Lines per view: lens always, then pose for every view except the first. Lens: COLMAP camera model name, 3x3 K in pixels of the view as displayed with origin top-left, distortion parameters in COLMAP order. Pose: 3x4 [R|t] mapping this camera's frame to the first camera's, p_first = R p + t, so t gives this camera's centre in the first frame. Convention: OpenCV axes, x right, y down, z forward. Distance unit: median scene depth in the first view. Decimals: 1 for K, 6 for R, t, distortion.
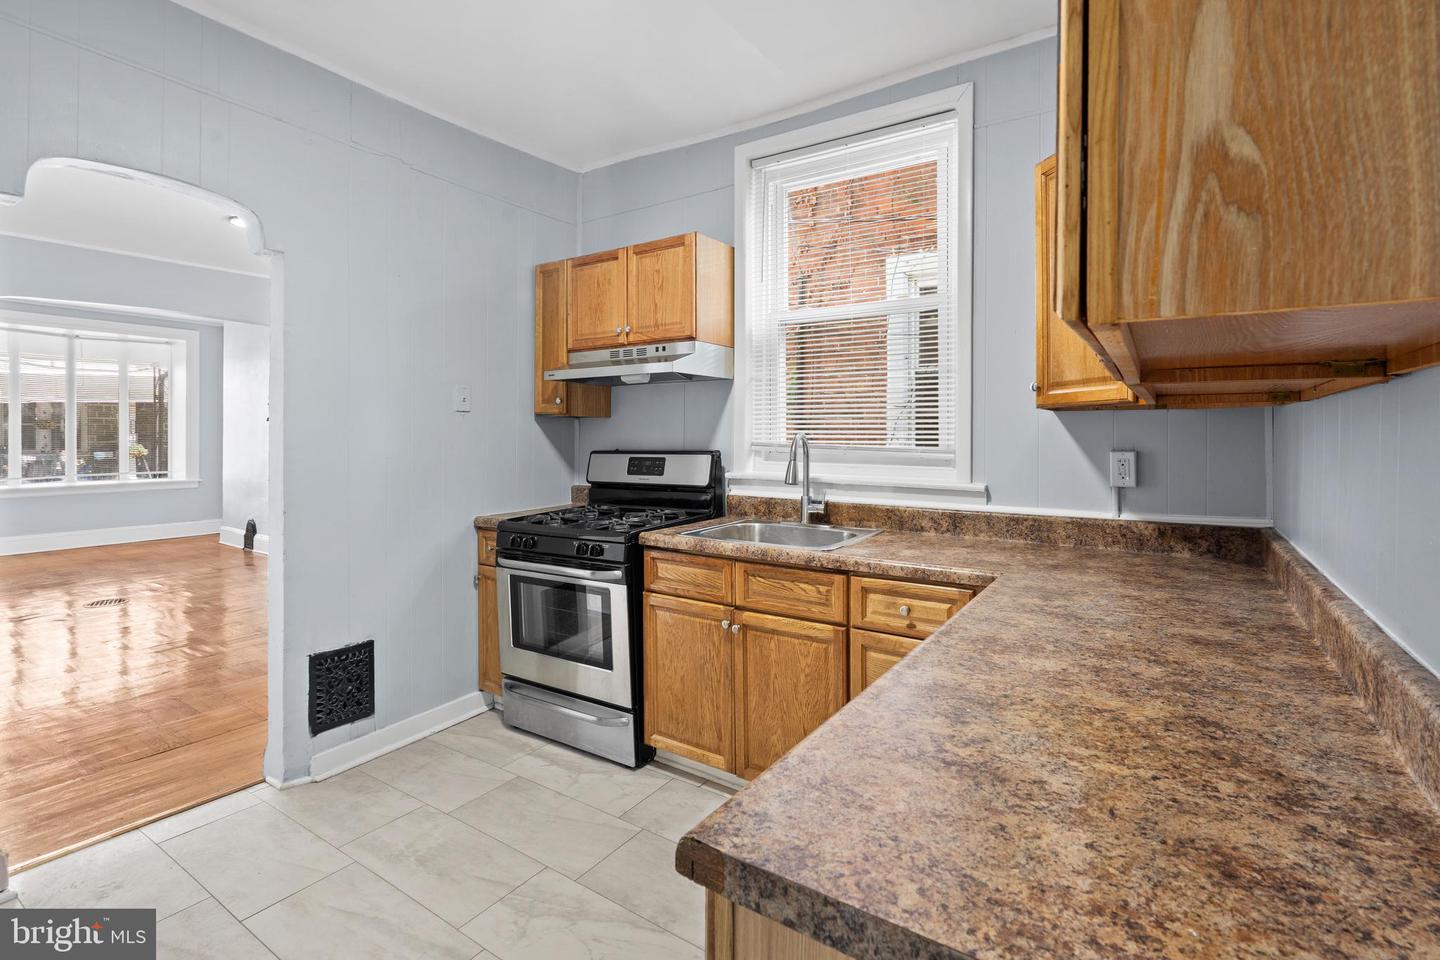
lens RADIAL K [[663.3, 0, 710.3], [0, 663.3, 433.6], [0, 0, 1]] dist [-0.007861, 0.001509]
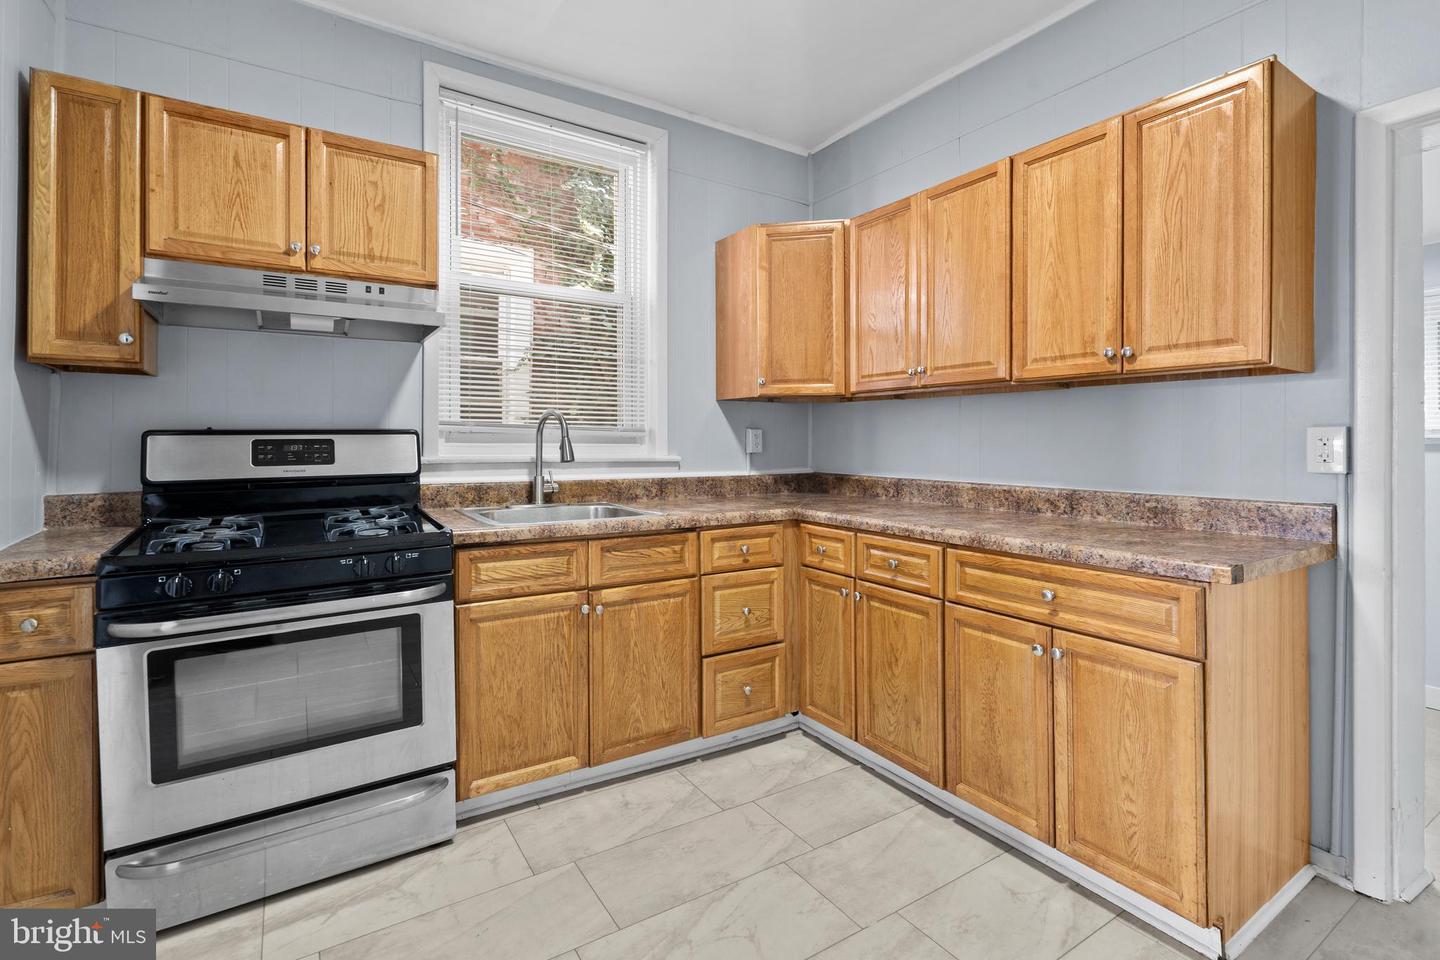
lens RADIAL K [[663.3, 0, 712.2], [0, 663.3, 435.2], [0, 0, 1]] dist [-0.007861, 0.001509]
pose [[0.405216, 0.005639, 0.914204, -0.727160], [-0.003614, 0.999983, -0.004566, 0.044011], [-0.914214, -0.001454, 0.405229, 0.438517]]
